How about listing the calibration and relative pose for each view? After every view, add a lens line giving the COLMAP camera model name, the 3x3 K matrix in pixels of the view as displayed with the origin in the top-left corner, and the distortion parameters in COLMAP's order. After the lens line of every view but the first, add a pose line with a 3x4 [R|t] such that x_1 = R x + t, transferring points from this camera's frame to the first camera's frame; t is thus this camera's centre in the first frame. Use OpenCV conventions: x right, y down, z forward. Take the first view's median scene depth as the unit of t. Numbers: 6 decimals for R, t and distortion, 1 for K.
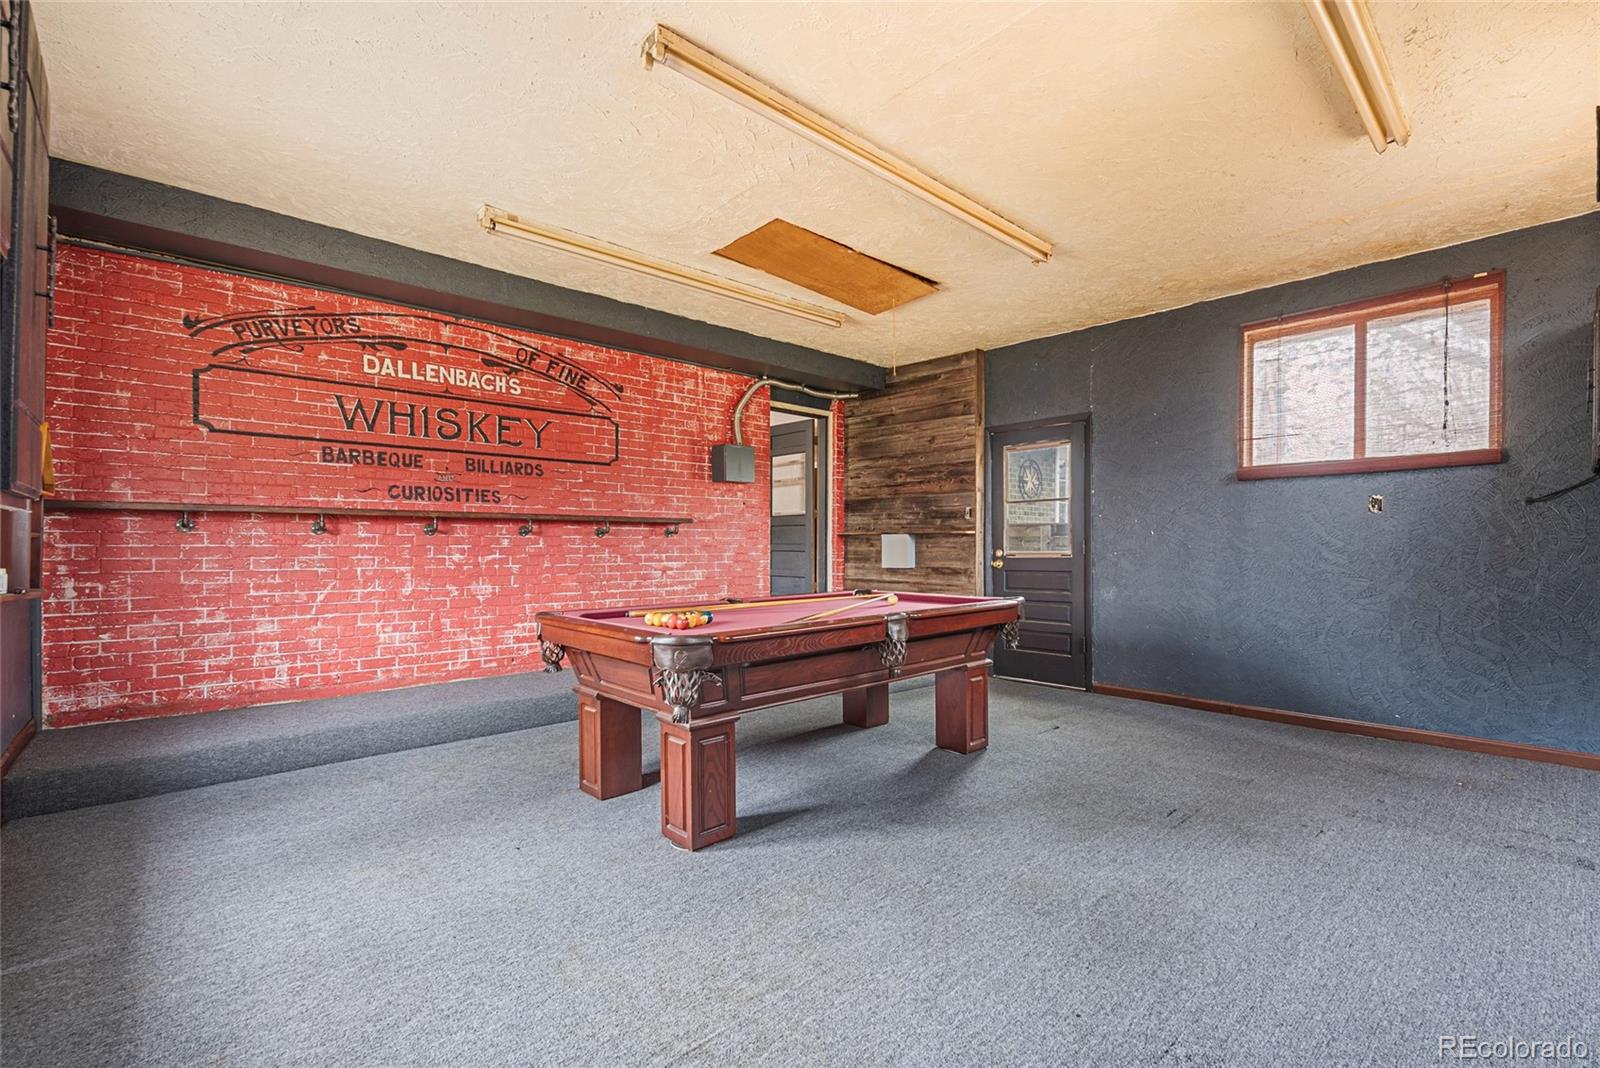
lens RADIAL K [[706.3, 0, 790.0], [0, 706.3, 540.8], [0, 0, 1]] dist [-0.007120, 0.001248]
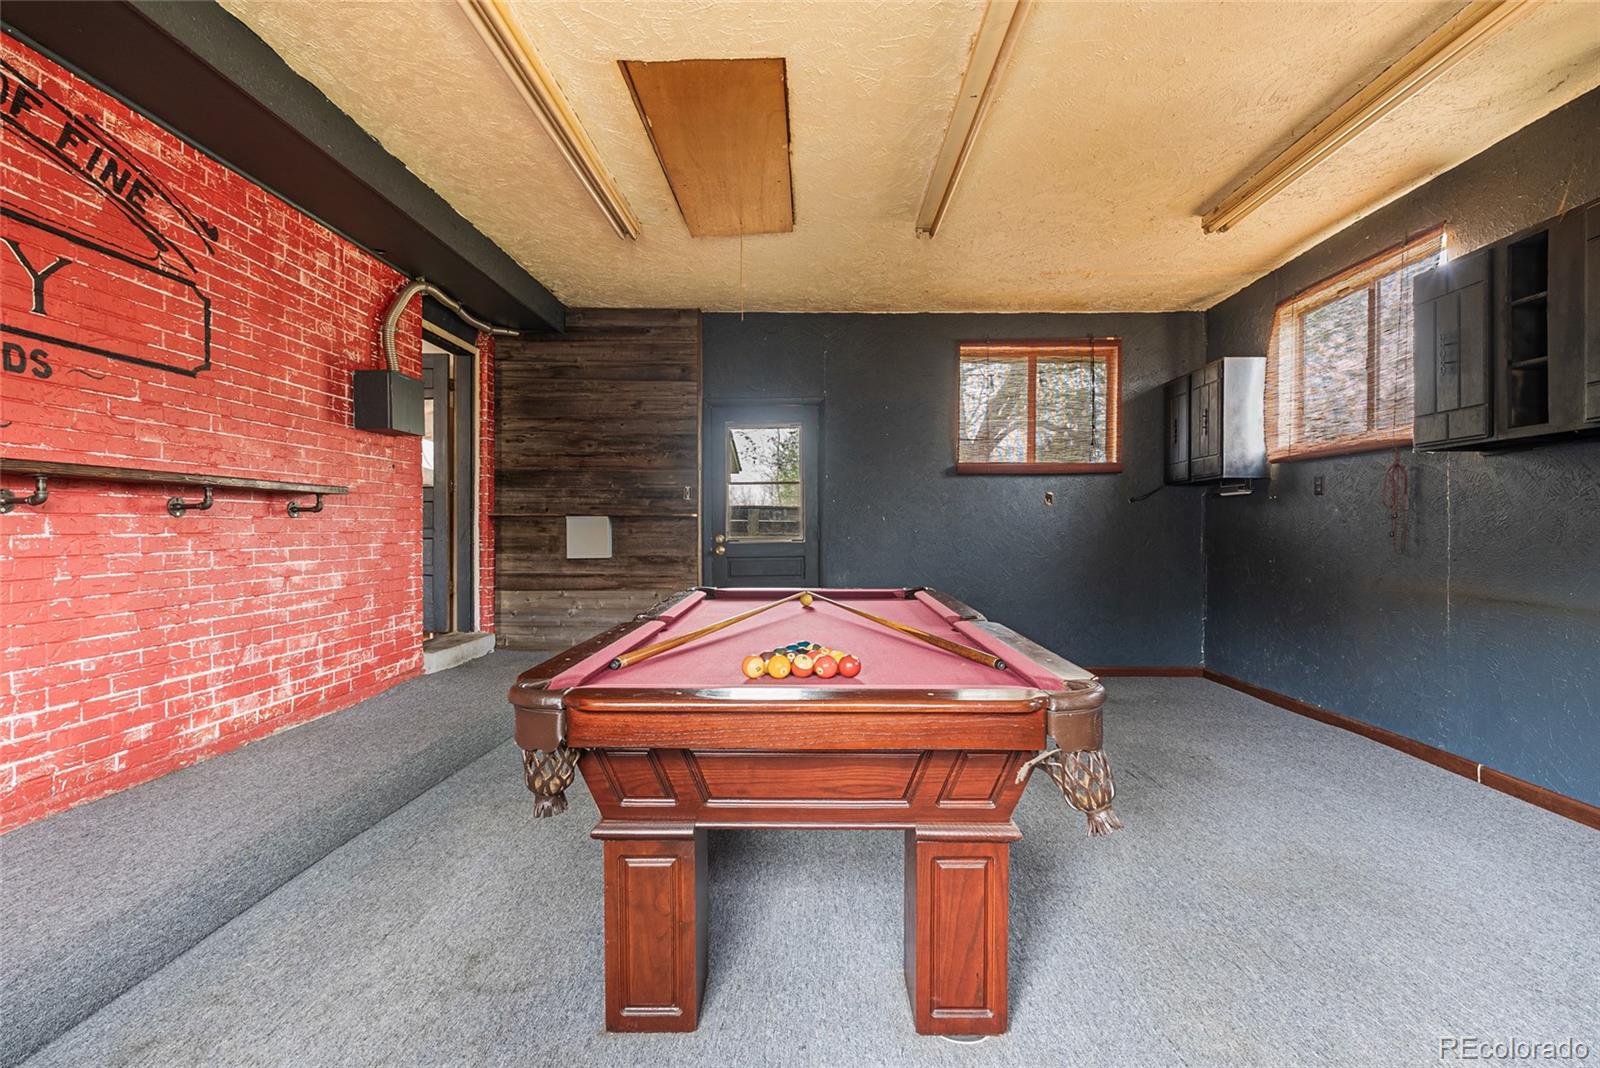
lens RADIAL K [[706.3, 0, 801.6], [0, 706.3, 531.2], [0, 0, 1]] dist [-0.007120, 0.001248]
pose [[0.684448, -0.004422, 0.729048, -0.301803], [-0.004974, 0.999930, 0.010734, -0.002337], [-0.729045, -0.010973, 0.684378, 0.304106]]
